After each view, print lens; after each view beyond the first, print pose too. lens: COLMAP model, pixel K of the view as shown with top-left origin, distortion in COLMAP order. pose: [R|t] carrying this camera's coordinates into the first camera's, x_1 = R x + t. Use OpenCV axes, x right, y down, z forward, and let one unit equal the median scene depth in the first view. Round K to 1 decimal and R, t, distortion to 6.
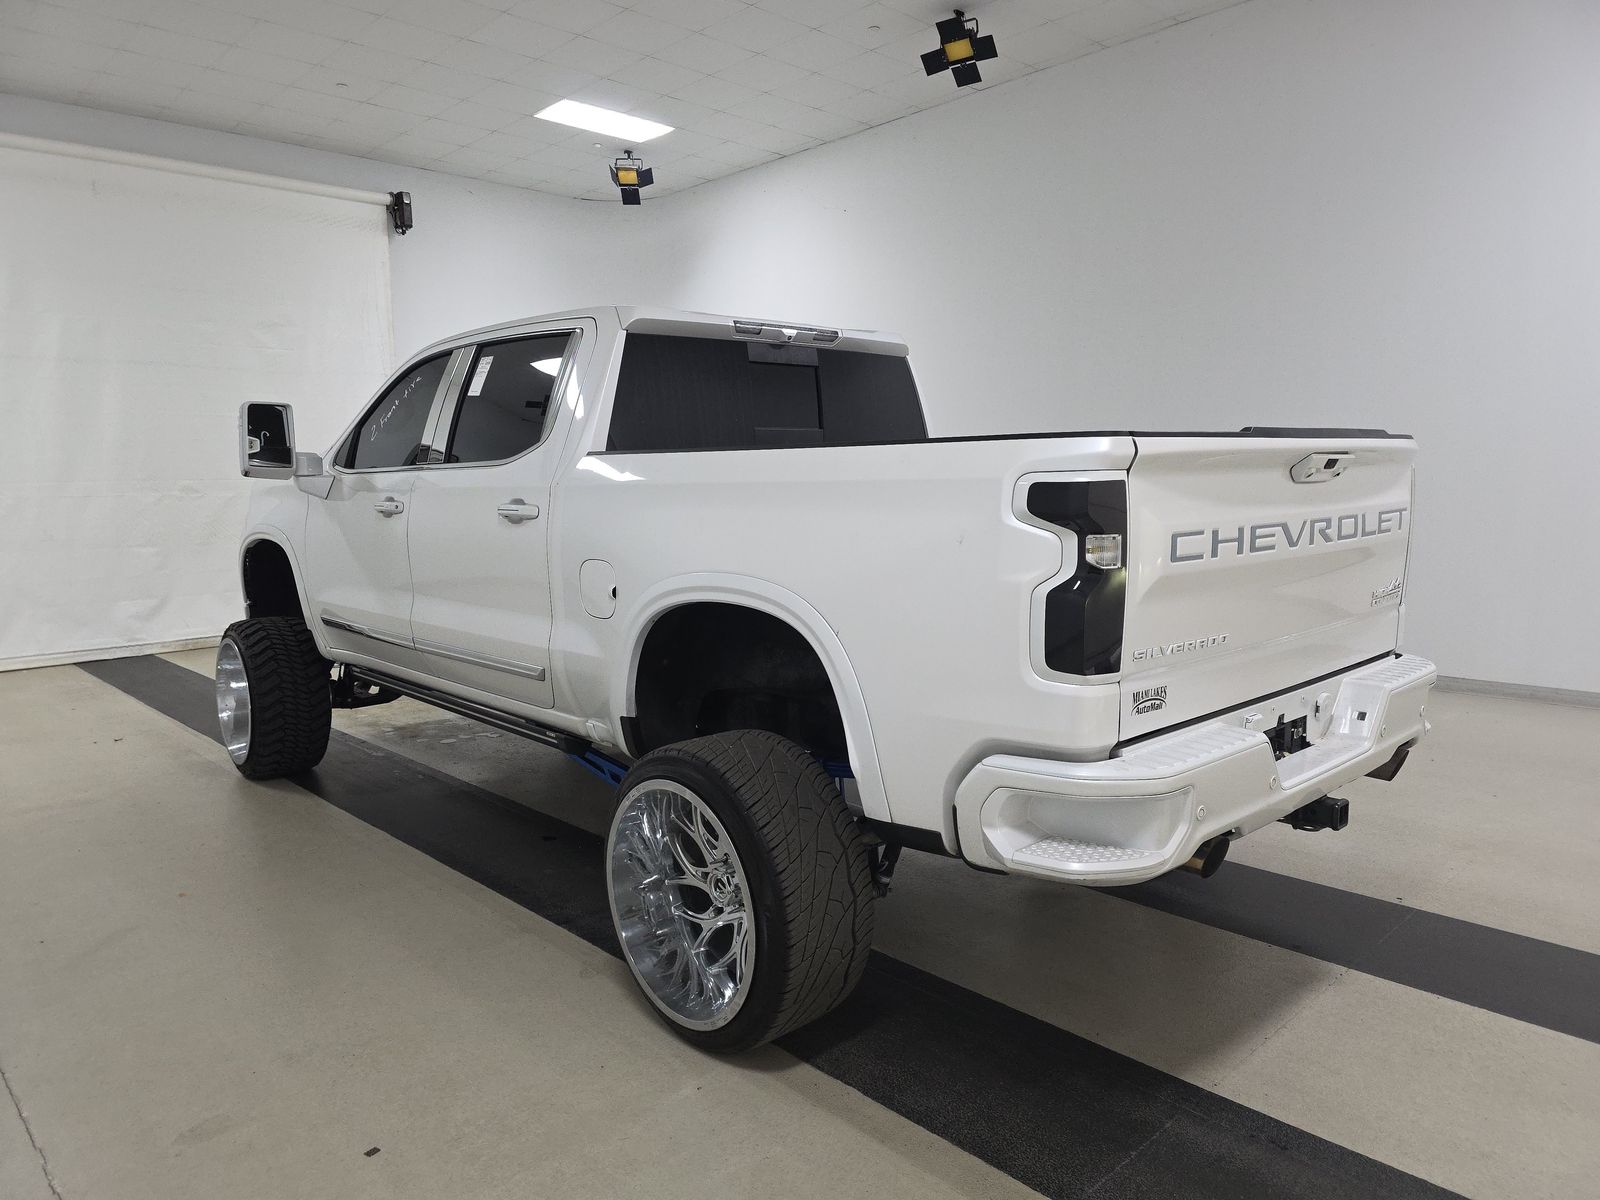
lens RADIAL K [[1080.8, 0, 808.9], [0, 1080.8, 603.2], [0, 0, 1]] dist [0.047350, -0.033953]
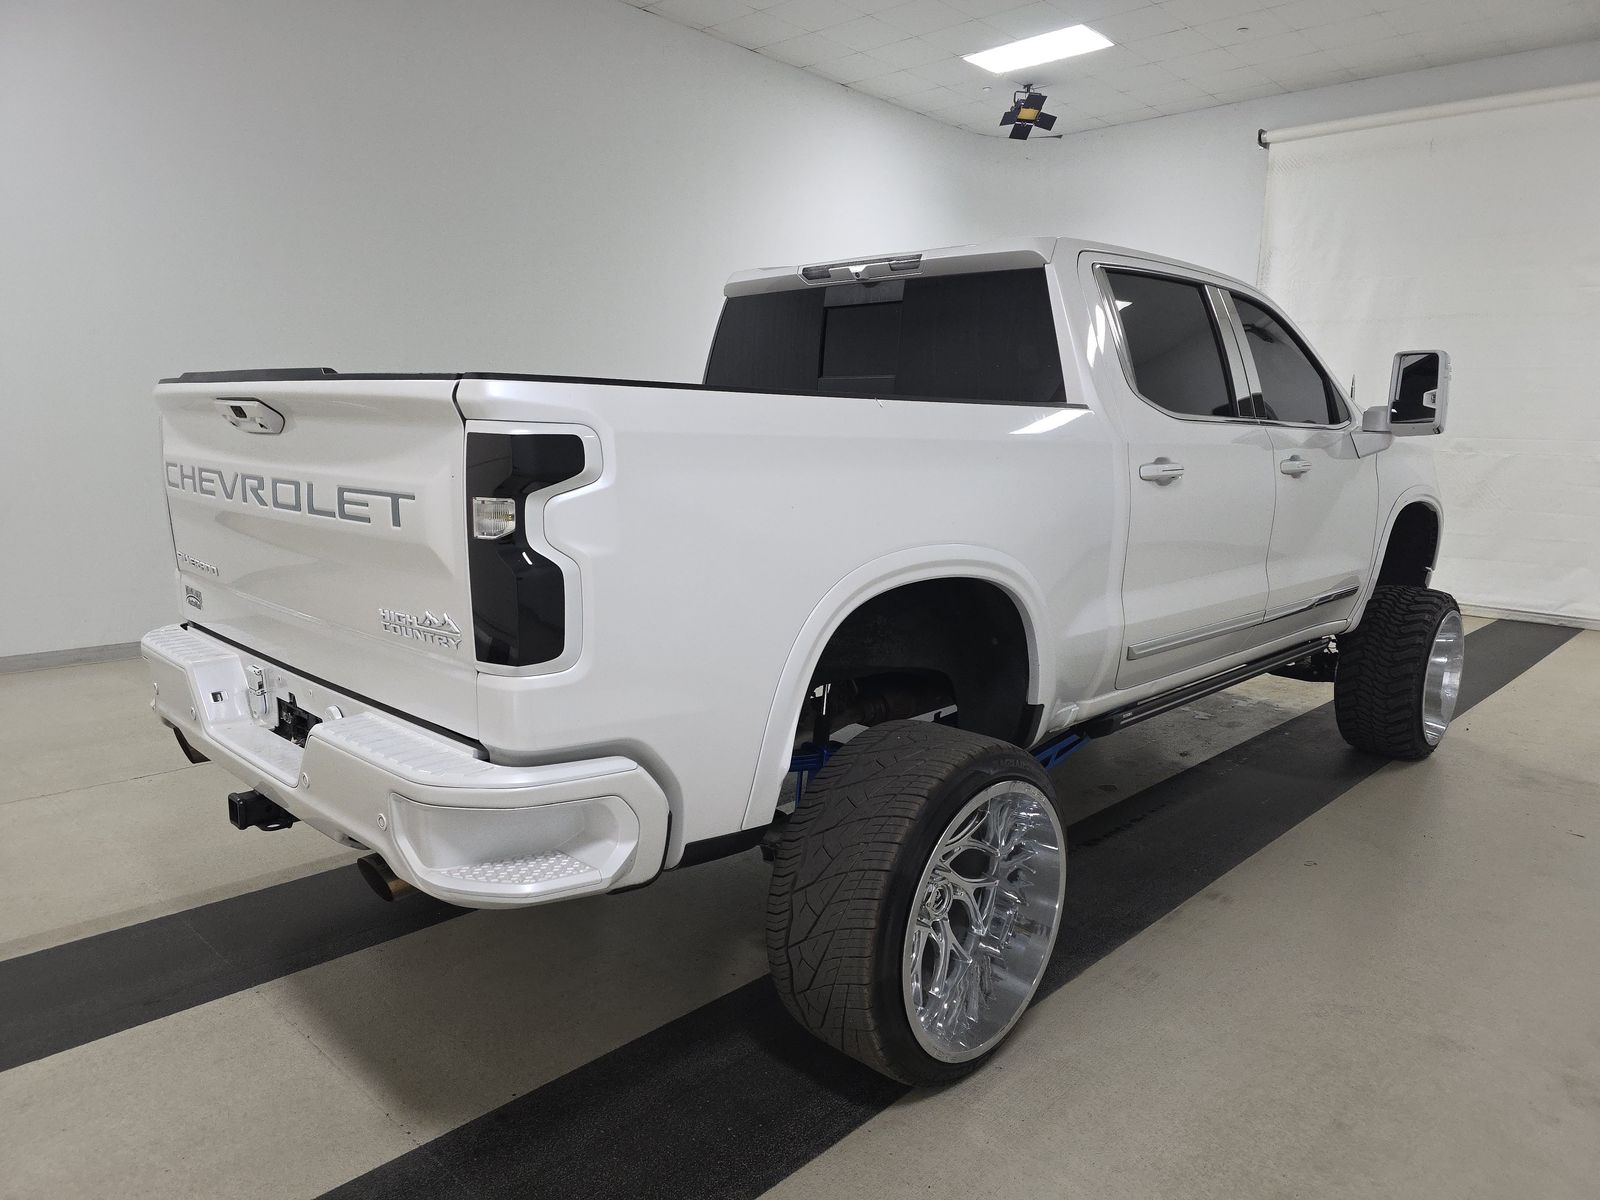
lens RADIAL K [[1080.8, 0, 802.3], [0, 1080.8, 595.9], [0, 0, 1]] dist [0.047350, -0.033953]
pose [[0.048186, 0.177422, -0.982954, 0.701050], [-0.147438, 0.974581, 0.168683, -0.100425], [0.987897, 0.136797, 0.073120, 0.711622]]
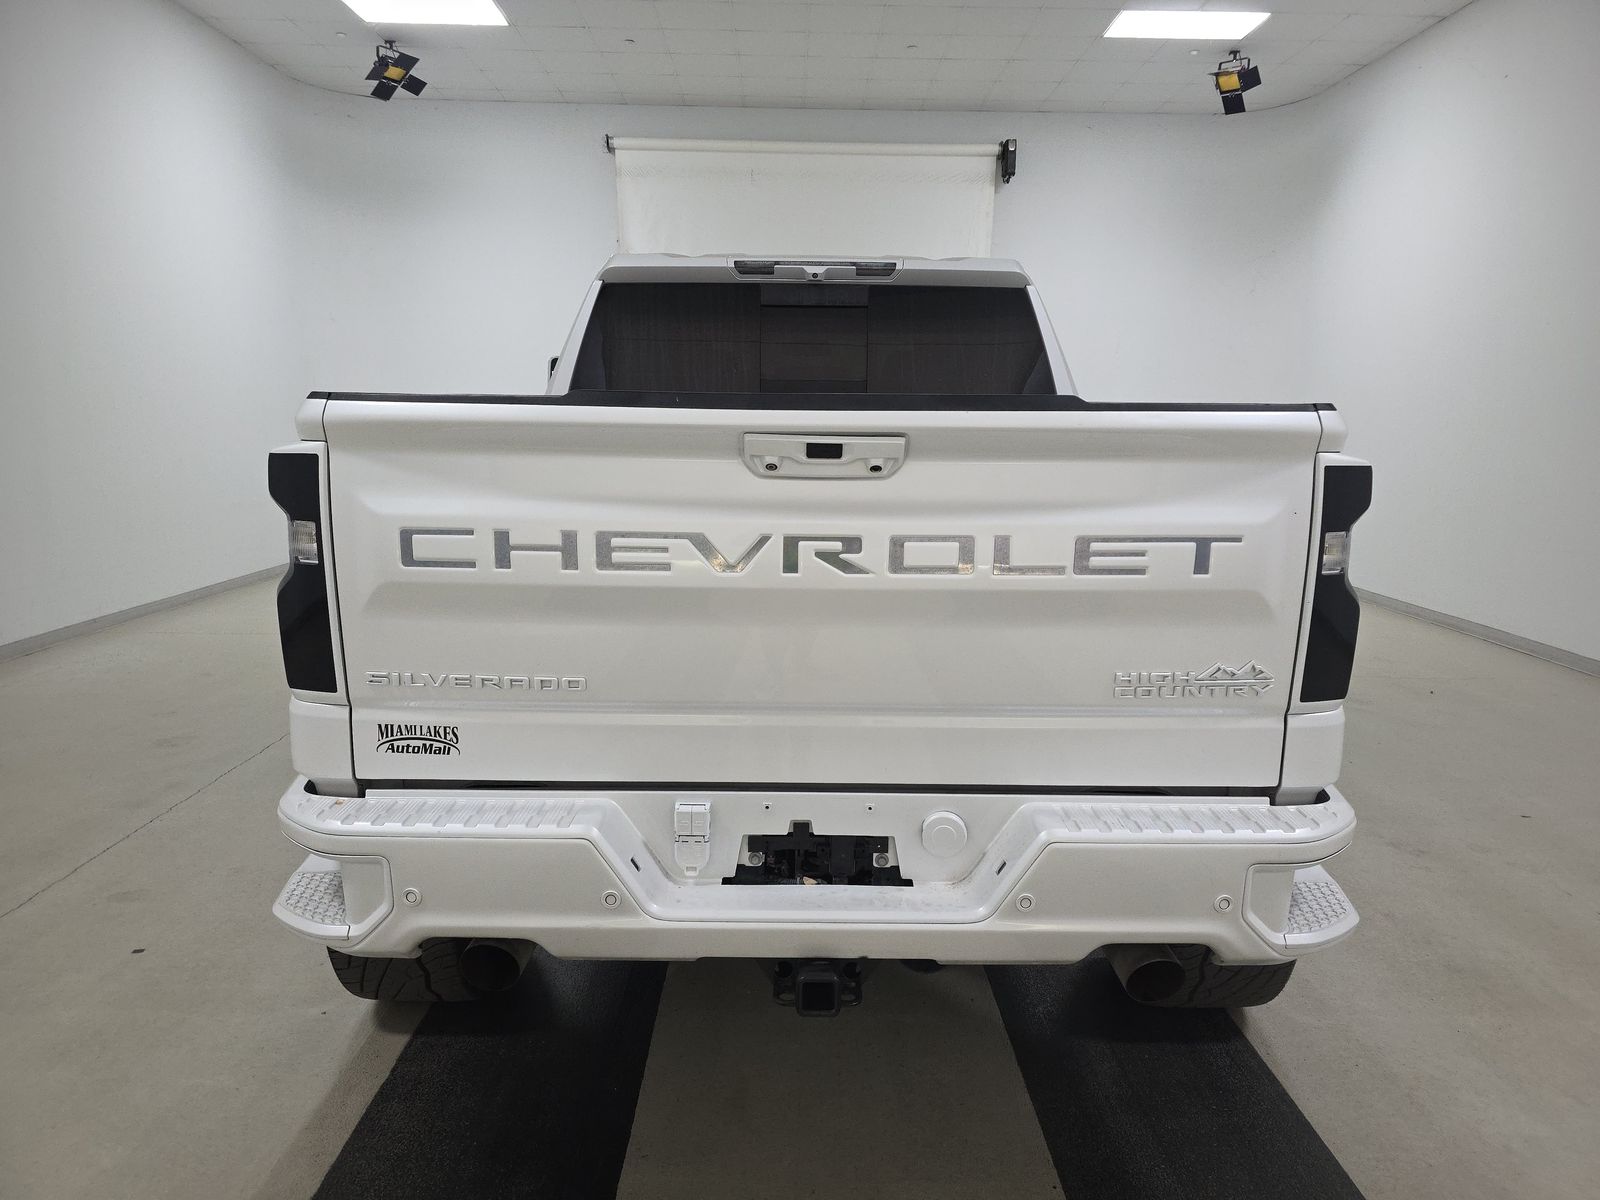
lens RADIAL K [[1080.8, 0, 807.4], [0, 1080.8, 594.9], [0, 0, 1]] dist [0.047350, -0.033953]
pose [[0.731858, 0.137121, -0.667519, 0.458071], [-0.108647, 0.990495, 0.084348, -0.048993], [0.672741, 0.010793, 0.739800, 0.271394]]
